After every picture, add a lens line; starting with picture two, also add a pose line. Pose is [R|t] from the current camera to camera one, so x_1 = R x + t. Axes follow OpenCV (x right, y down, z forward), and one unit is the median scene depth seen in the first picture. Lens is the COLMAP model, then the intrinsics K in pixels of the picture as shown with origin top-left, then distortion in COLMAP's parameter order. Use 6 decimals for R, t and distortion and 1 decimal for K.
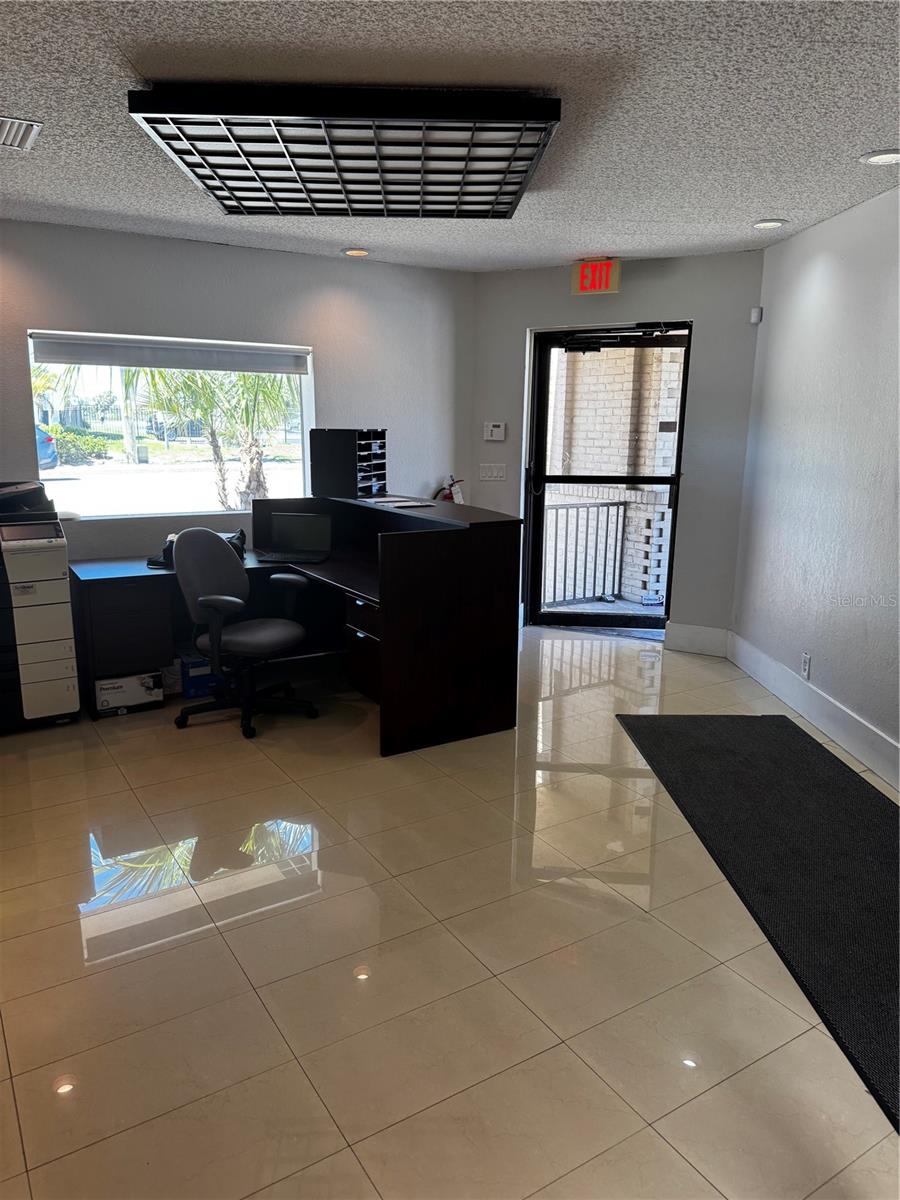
lens RADIAL K [[845.3, 0, 450.0], [0, 845.3, 600.0], [0, 0, 1]] dist [0.060235, -0.000738]
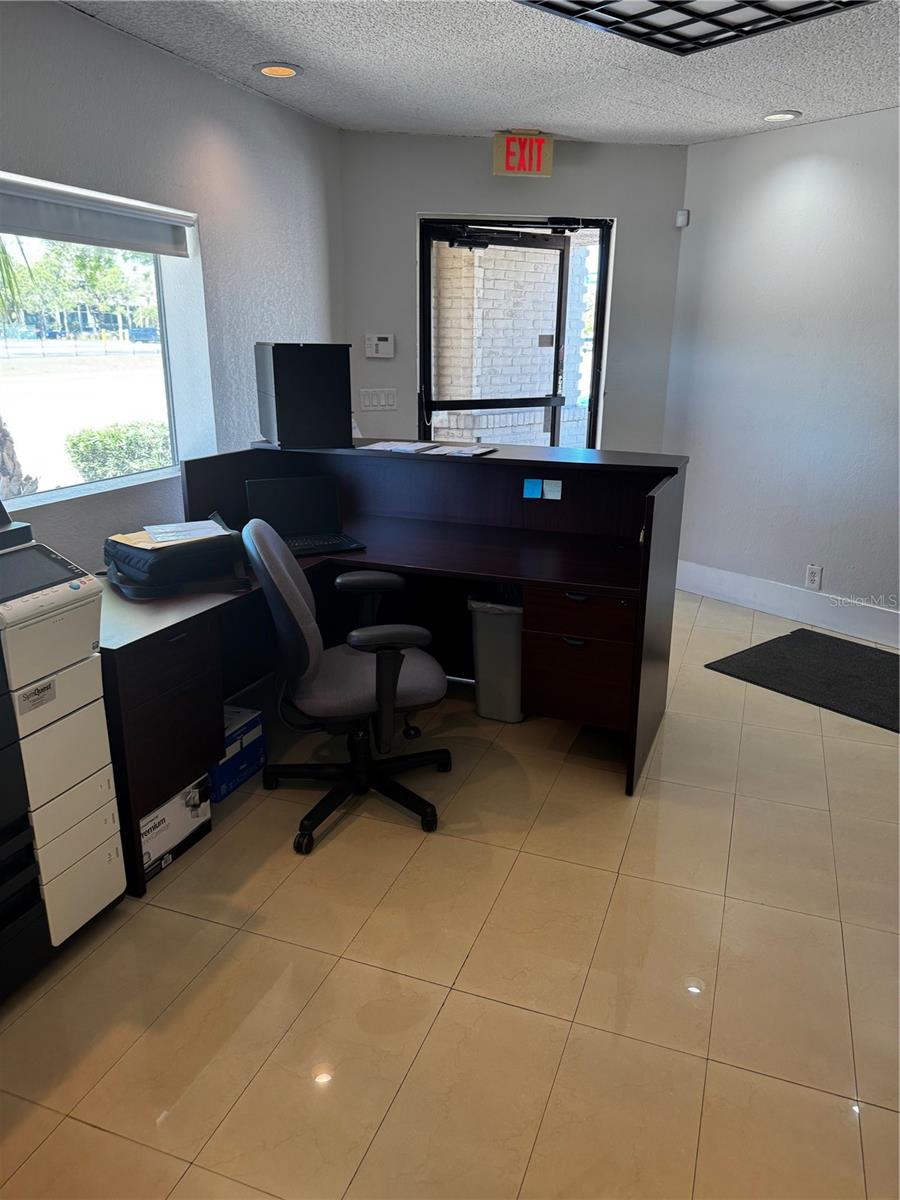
lens RADIAL K [[838.8, 0, 450.0], [0, 838.8, 600.0], [0, 0, 1]] dist [0.017797, -0.004629]
pose [[0.791293, -0.184687, 0.582878, -0.445465], [0.129607, 0.982292, 0.135293, -0.075304], [-0.597543, -0.031512, 0.801217, 0.379038]]
